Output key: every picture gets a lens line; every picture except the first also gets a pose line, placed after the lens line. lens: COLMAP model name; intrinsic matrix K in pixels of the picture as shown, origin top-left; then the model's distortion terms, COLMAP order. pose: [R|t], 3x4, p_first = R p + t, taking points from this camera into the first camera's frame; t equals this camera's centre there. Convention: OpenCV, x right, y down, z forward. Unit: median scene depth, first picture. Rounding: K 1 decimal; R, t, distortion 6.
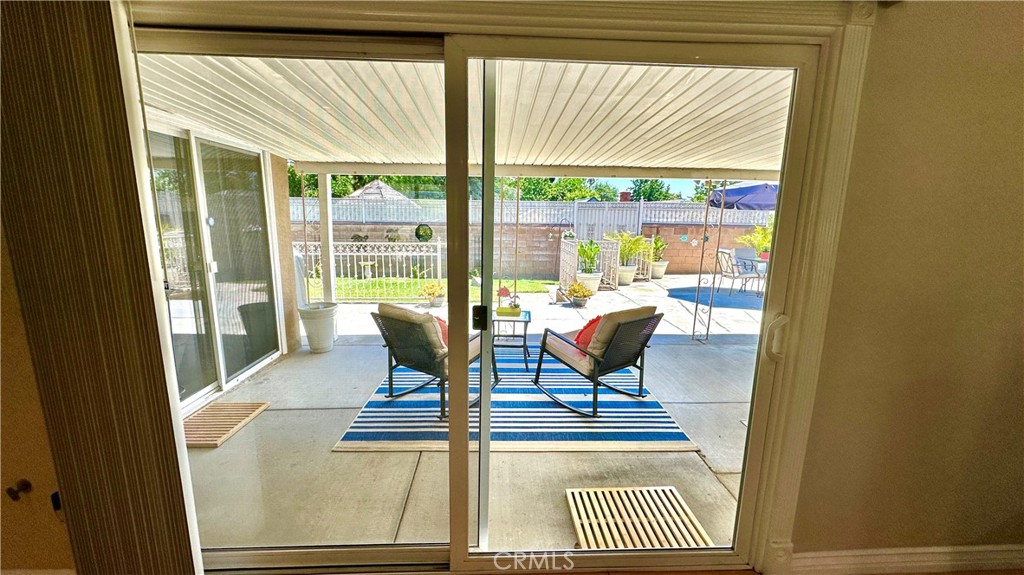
lens RADIAL K [[408.9, 0, 512.6], [0, 408.9, 289.2], [0, 0, 1]] dist [-0.005225, 0.001067]
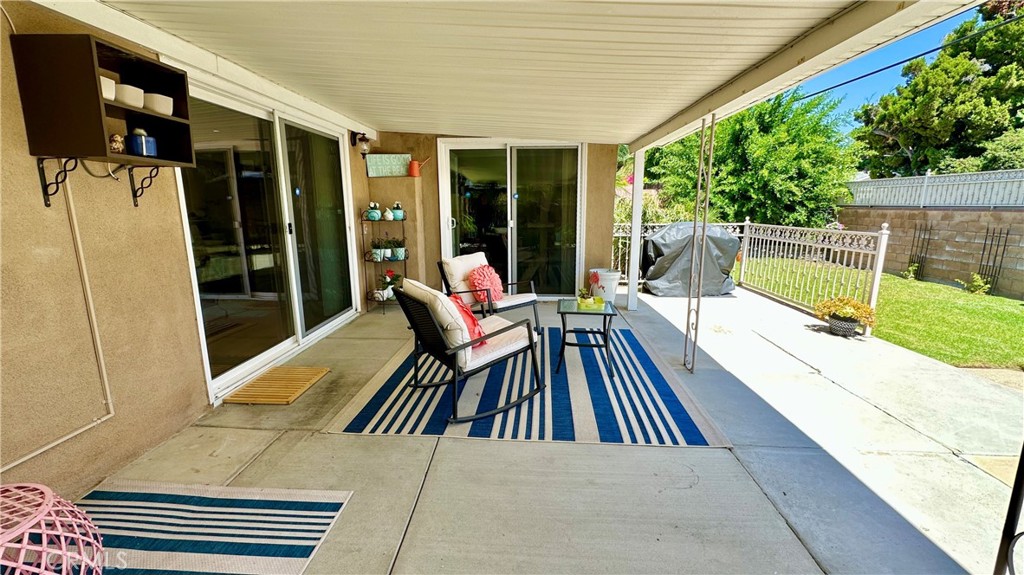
lens RADIAL K [[439.4, 0, 511.0], [0, 439.4, 288.8], [0, 0, 1]] dist [-0.002522, -0.000157]
pose [[-0.097775, 0.174338, -0.979820, 1.014331], [-0.174961, 0.966192, 0.189372, -0.128461], [0.979709, 0.189946, -0.063967, 1.086661]]
